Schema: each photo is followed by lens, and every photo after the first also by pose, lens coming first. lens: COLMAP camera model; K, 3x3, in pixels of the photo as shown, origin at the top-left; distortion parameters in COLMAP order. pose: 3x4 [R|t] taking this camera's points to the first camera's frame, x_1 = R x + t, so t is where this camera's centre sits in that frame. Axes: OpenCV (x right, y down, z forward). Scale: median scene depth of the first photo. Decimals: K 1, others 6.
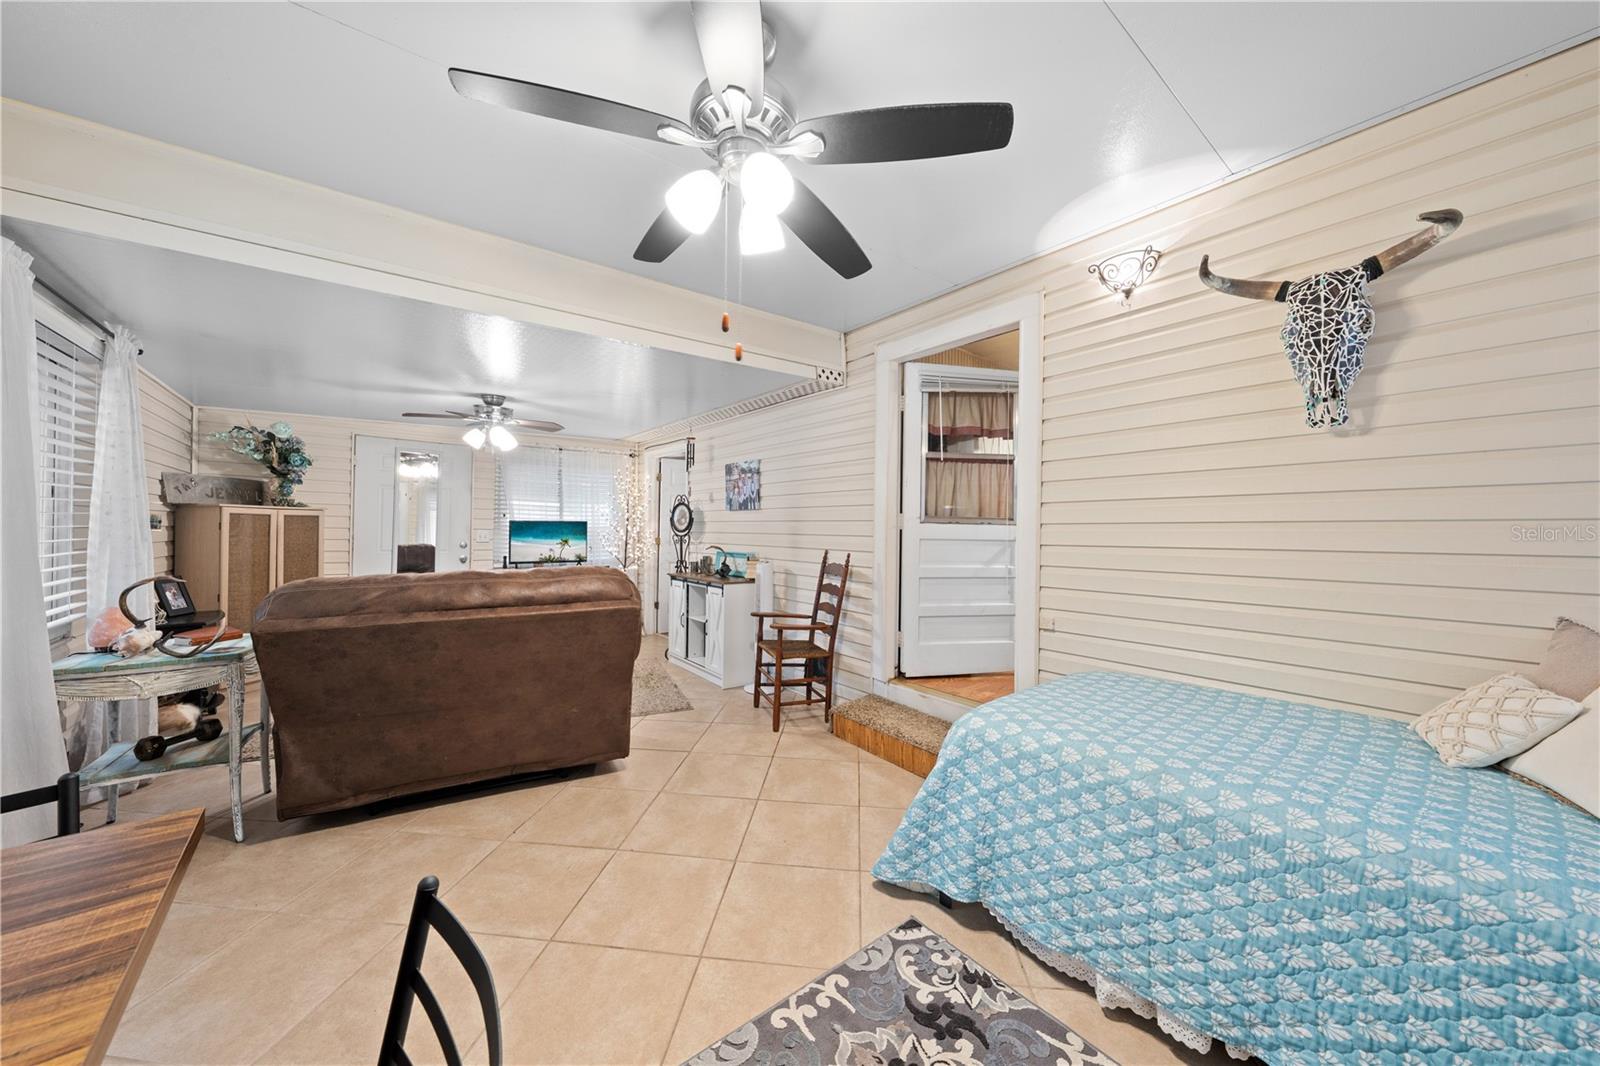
lens RADIAL K [[540.2, 0, 812.9], [0, 540.2, 529.1], [0, 0, 1]] dist [-0.001068, 0.000329]
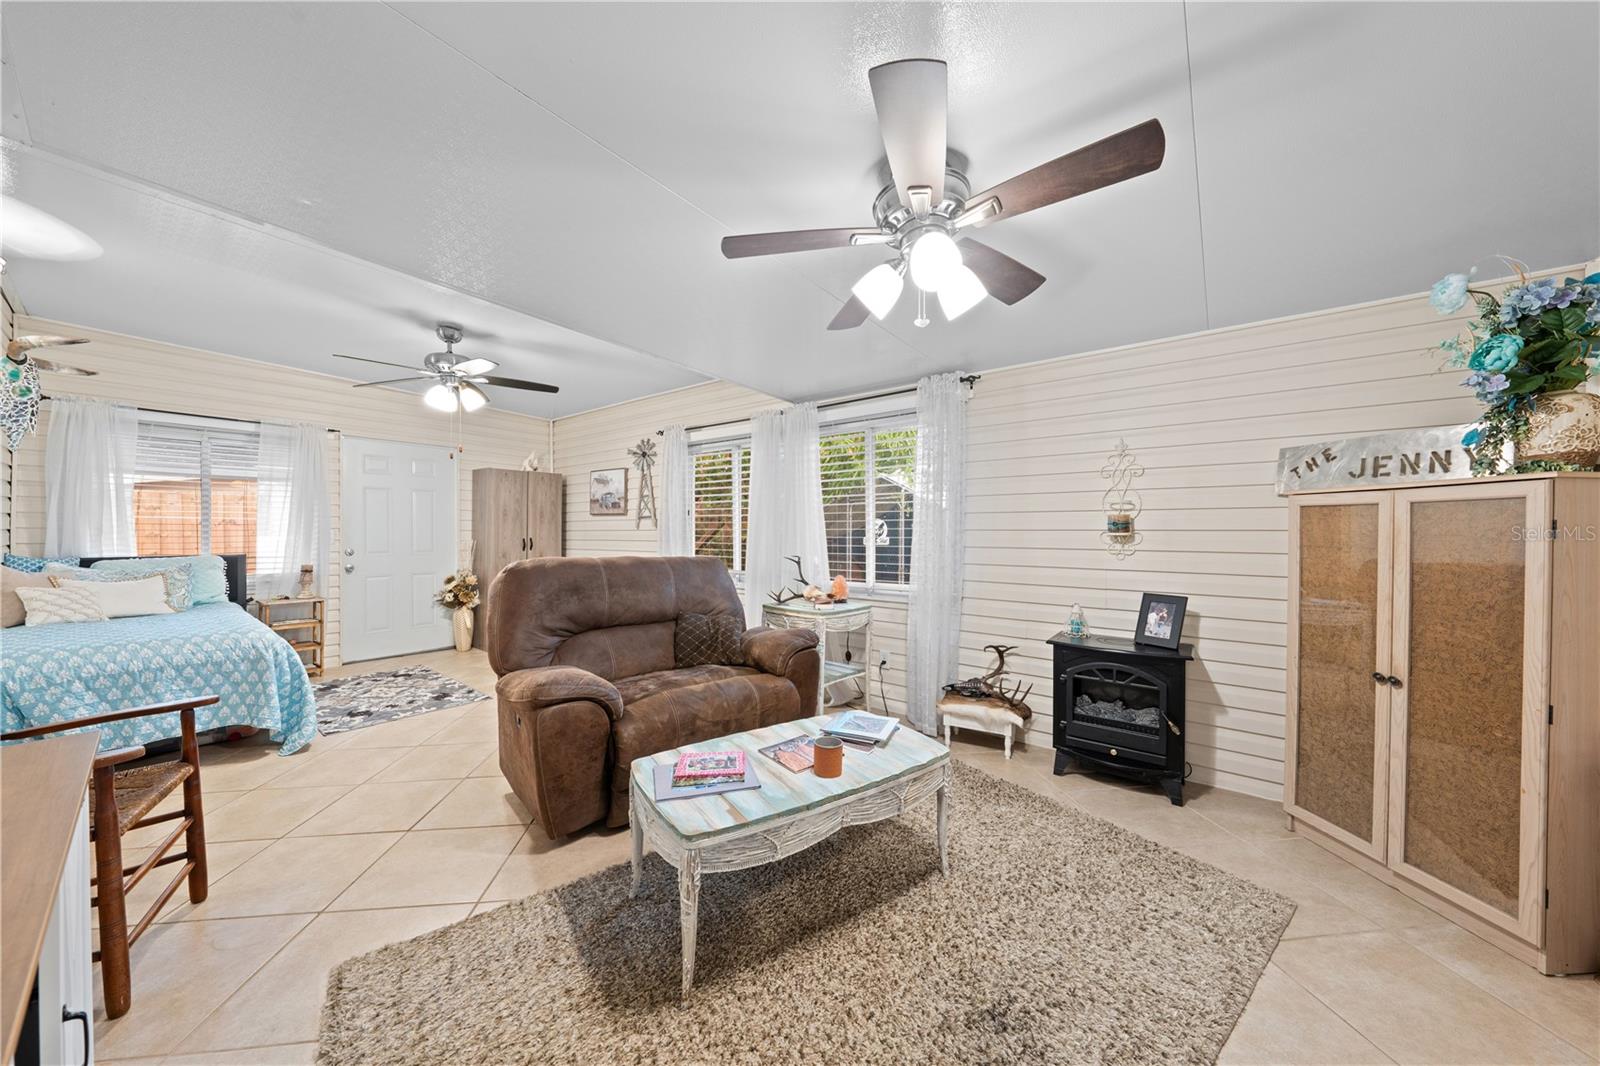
lens RADIAL K [[540.2, 0, 802.3], [0, 540.2, 530.9], [0, 0, 1]] dist [-0.001068, 0.000329]
pose [[-0.978722, -0.015324, -0.204616, -0.415011], [-0.015170, 0.999882, -0.002323, 0.005502], [0.204628, 0.000831, -0.978840, 1.284616]]
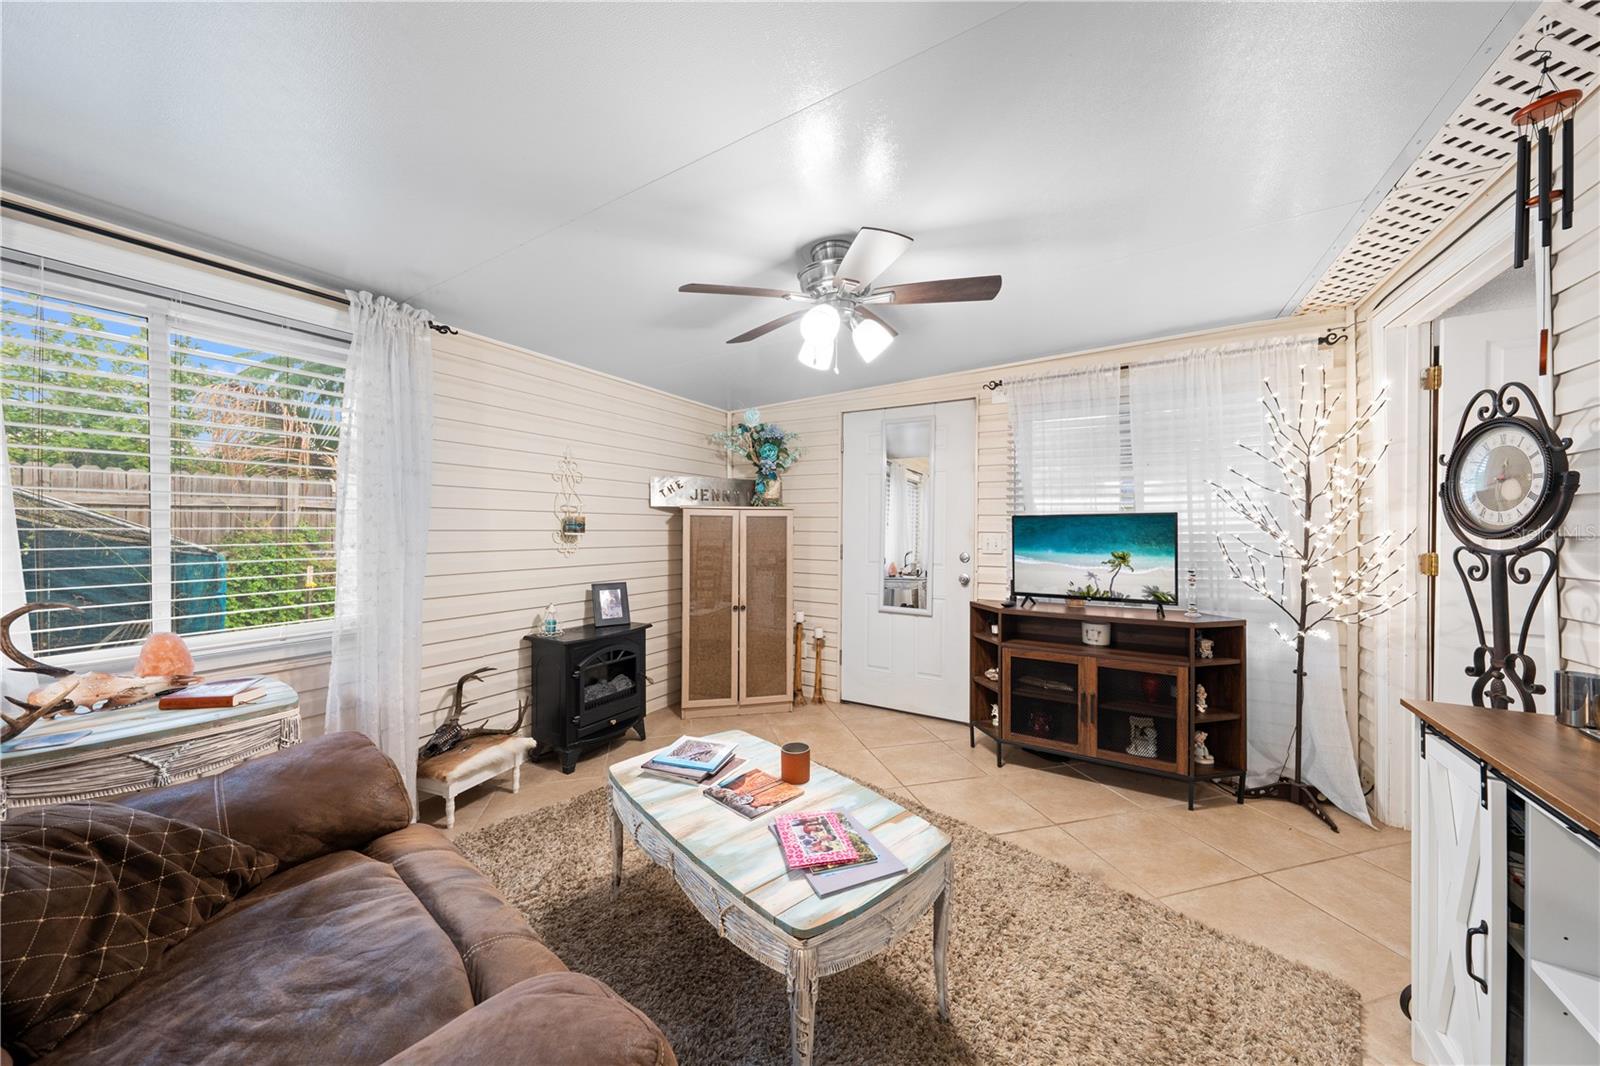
lens RADIAL K [[540.2, 0, 804.0], [0, 540.2, 532.9], [0, 0, 1]] dist [-0.001068, 0.000329]
pose [[0.334620, -0.006328, -0.942332, -0.149259], [0.001671, 0.999980, -0.006121, 0.005414], [0.942352, 0.000473, 0.334624, 0.783775]]
